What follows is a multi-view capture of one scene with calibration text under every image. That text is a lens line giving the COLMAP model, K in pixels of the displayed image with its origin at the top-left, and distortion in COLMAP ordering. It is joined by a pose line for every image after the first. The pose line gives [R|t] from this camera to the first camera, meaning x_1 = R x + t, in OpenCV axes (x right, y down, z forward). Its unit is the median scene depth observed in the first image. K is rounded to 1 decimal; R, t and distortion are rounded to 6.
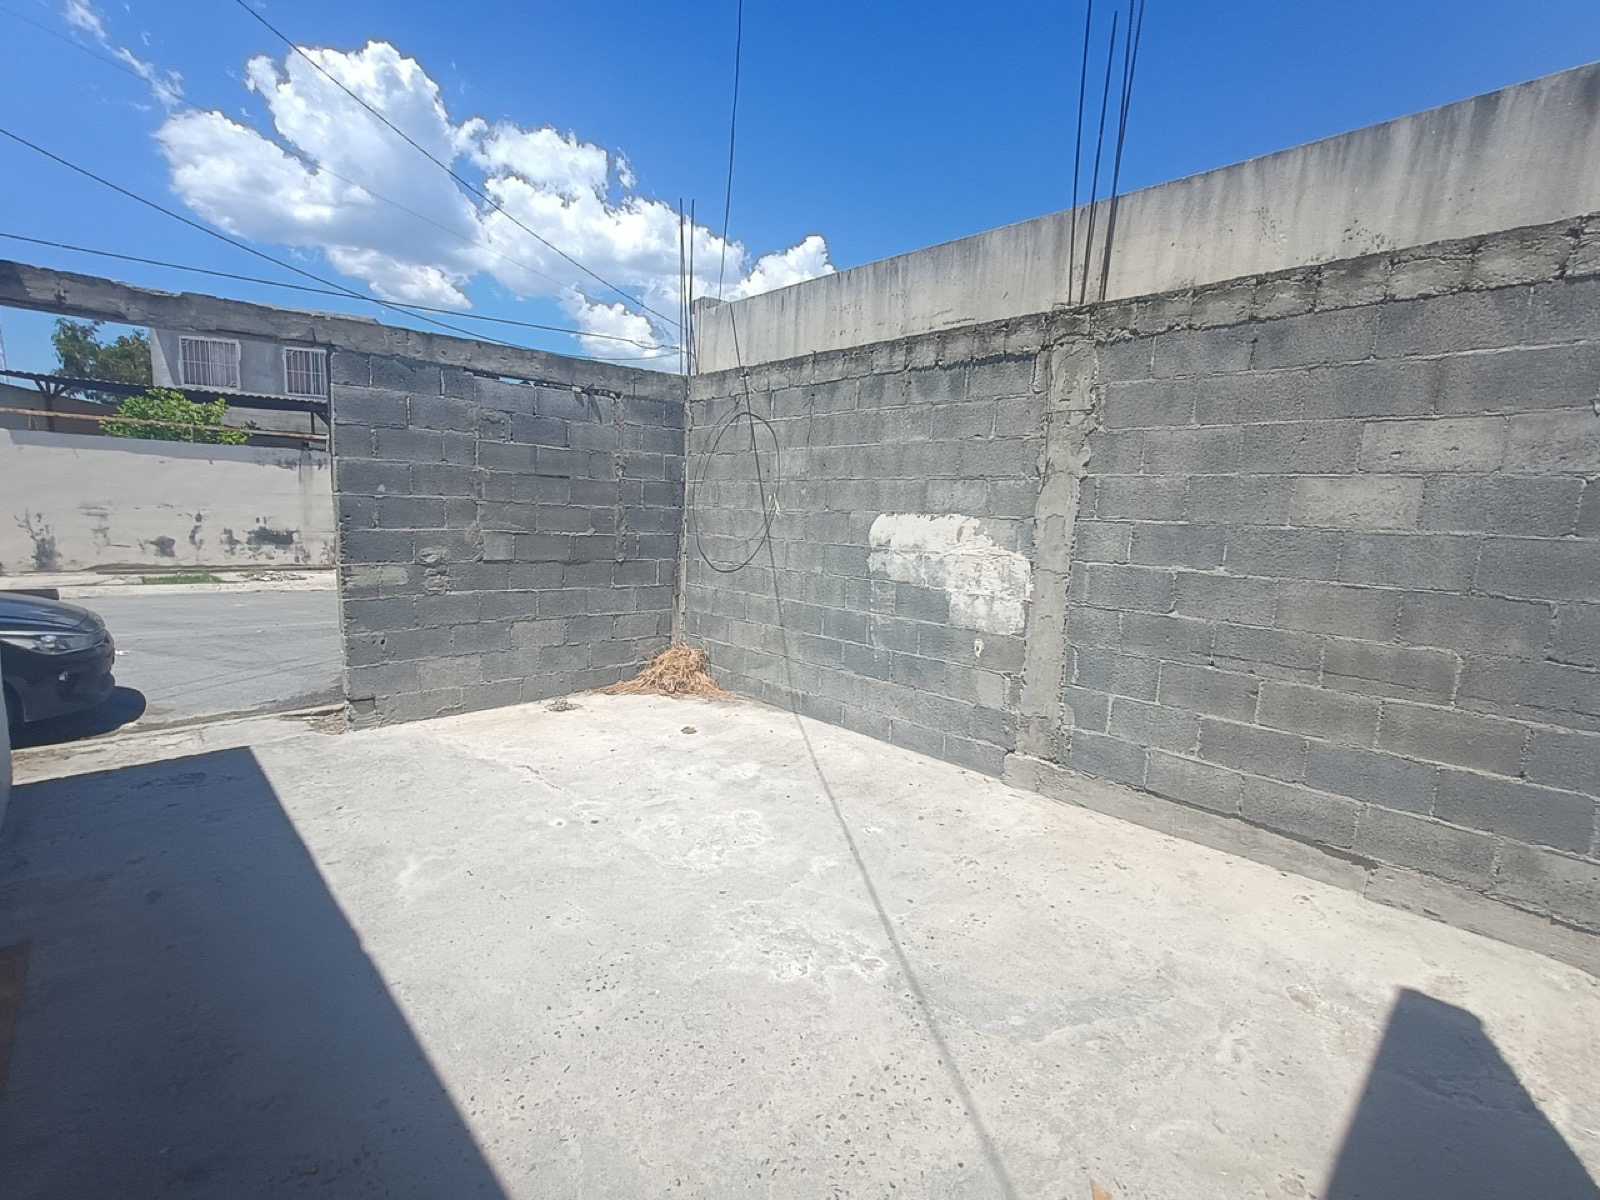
lens RADIAL K [[720.8, 0, 801.5], [0, 720.8, 597.0], [0, 0, 1]] dist [-0.000935, 0.000423]
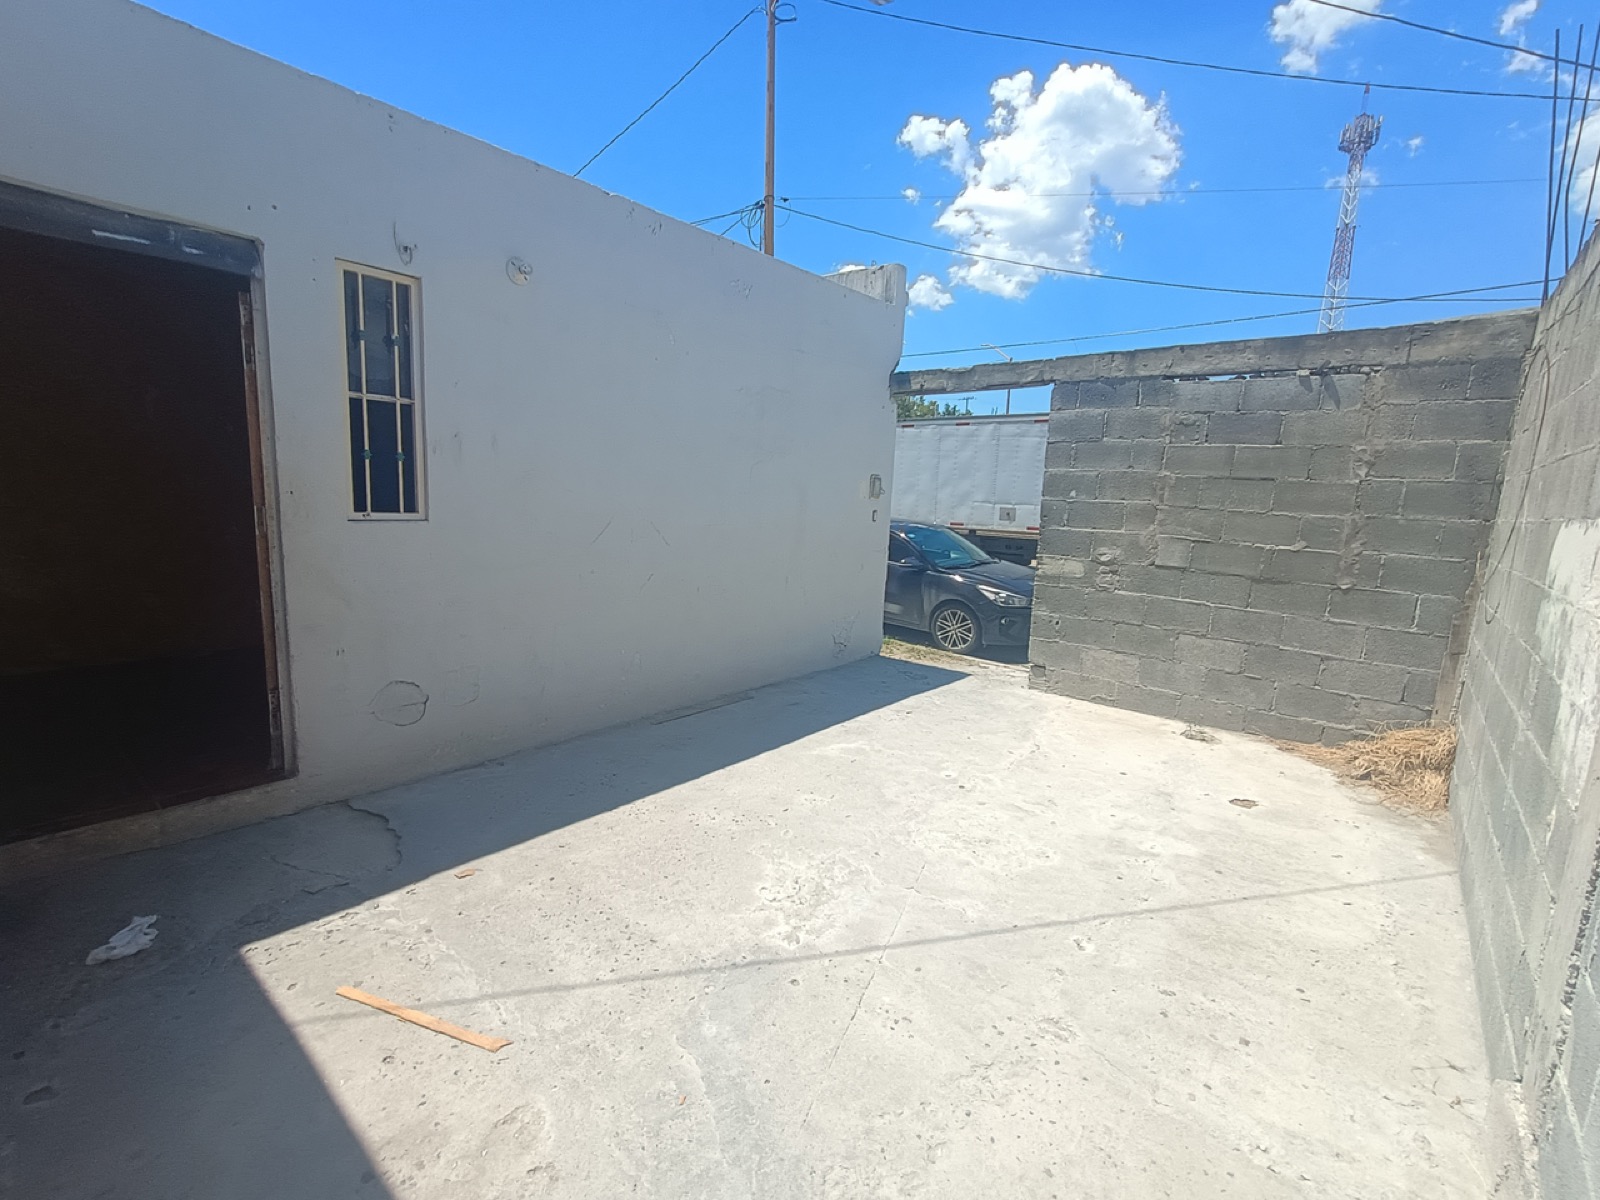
lens RADIAL K [[720.8, 0, 801.5], [0, 720.8, 597.0], [0, 0, 1]] dist [-0.000935, 0.000423]
pose [[0.105584, 0.118633, -0.987309, 0.516445], [-0.160587, 0.981861, 0.100805, -0.029992], [0.981358, 0.147905, 0.122720, 0.411695]]
